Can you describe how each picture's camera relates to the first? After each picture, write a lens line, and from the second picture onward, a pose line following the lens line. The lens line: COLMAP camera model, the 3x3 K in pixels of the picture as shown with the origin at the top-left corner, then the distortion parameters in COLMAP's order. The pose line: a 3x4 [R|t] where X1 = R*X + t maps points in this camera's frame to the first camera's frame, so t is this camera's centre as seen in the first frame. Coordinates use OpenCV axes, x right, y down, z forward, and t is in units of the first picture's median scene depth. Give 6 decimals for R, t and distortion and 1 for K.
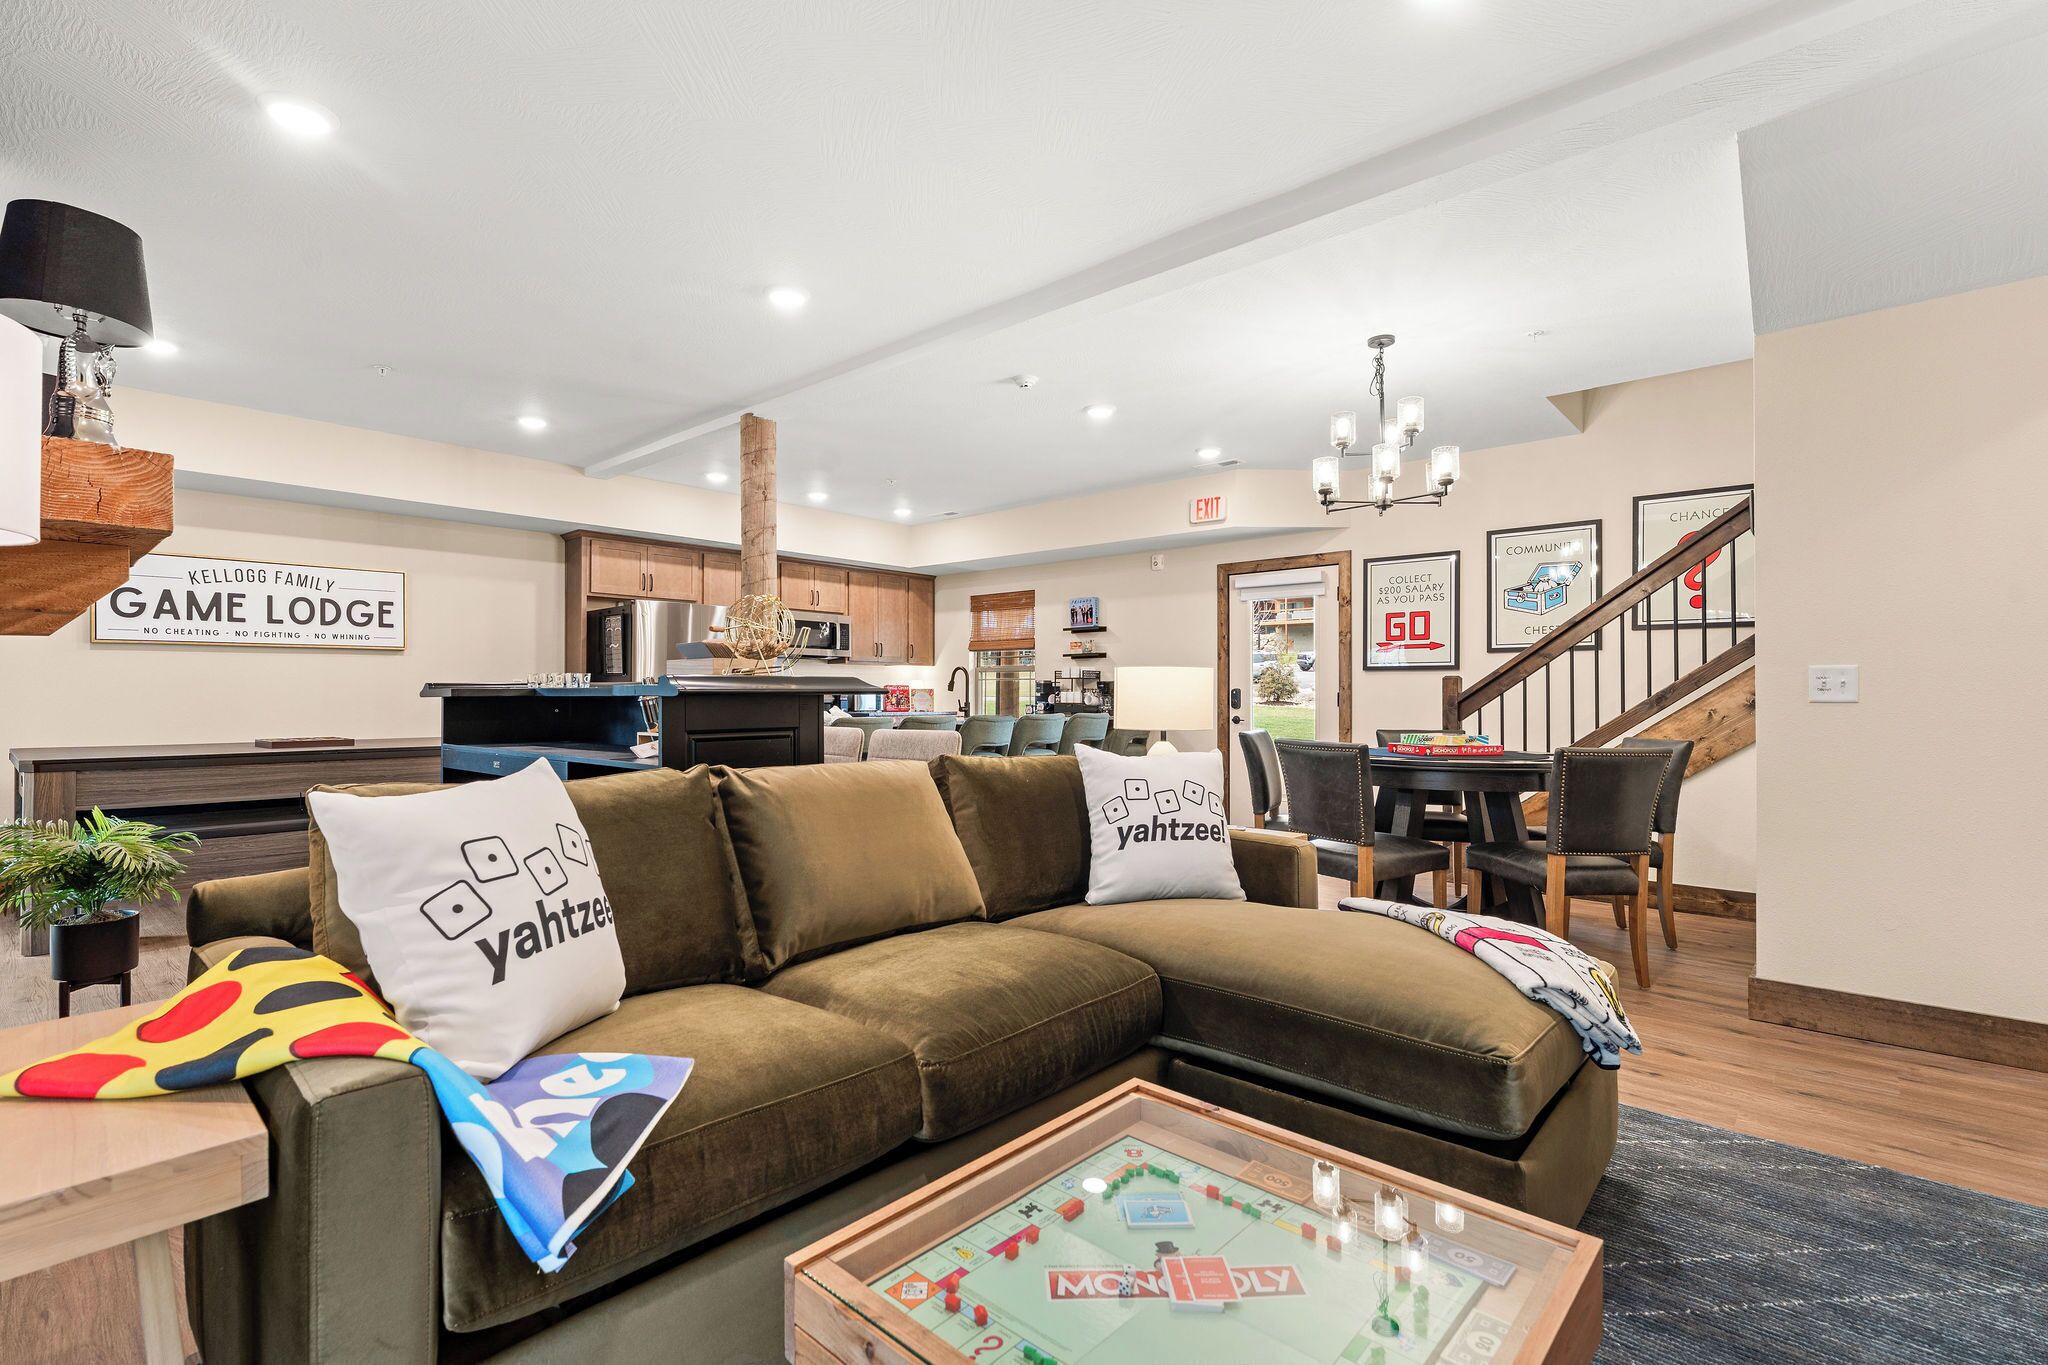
lens RADIAL K [[932.0, 0, 1014.8], [0, 932.0, 681.5], [0, 0, 1]] dist [-0.000306, 0.000033]
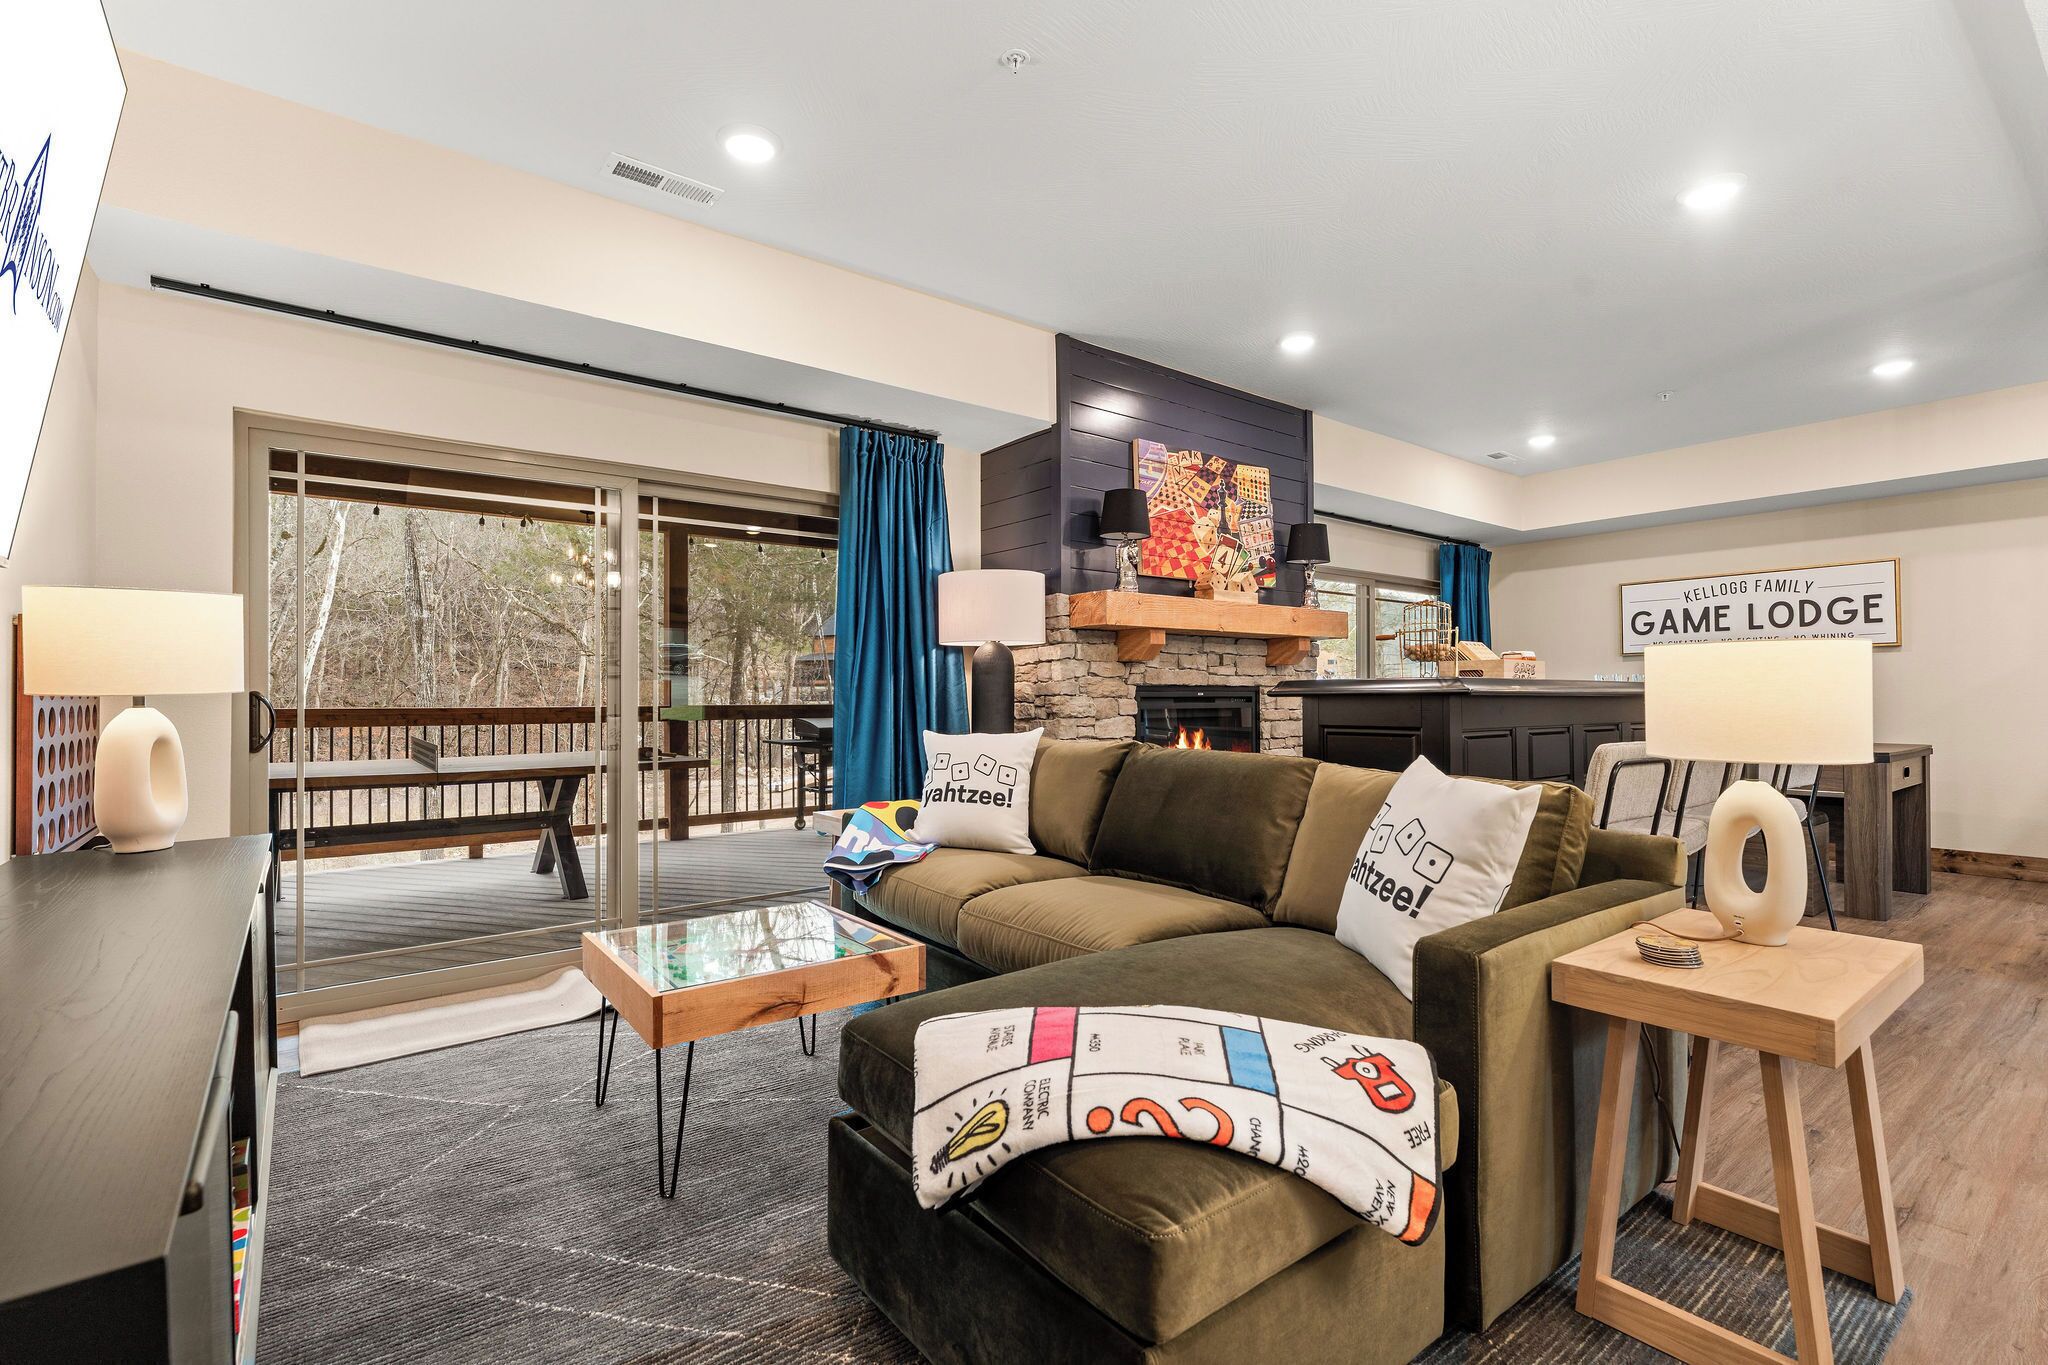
lens RADIAL K [[932.0, 0, 1019.1], [0, 932.0, 695.6], [0, 0, 1]] dist [-0.000306, 0.000033]
pose [[-0.176736, -0.001851, -0.984257, 0.415161], [0.015459, 0.999870, -0.004656, 0.005610], [0.984137, -0.016038, -0.176684, 0.367377]]
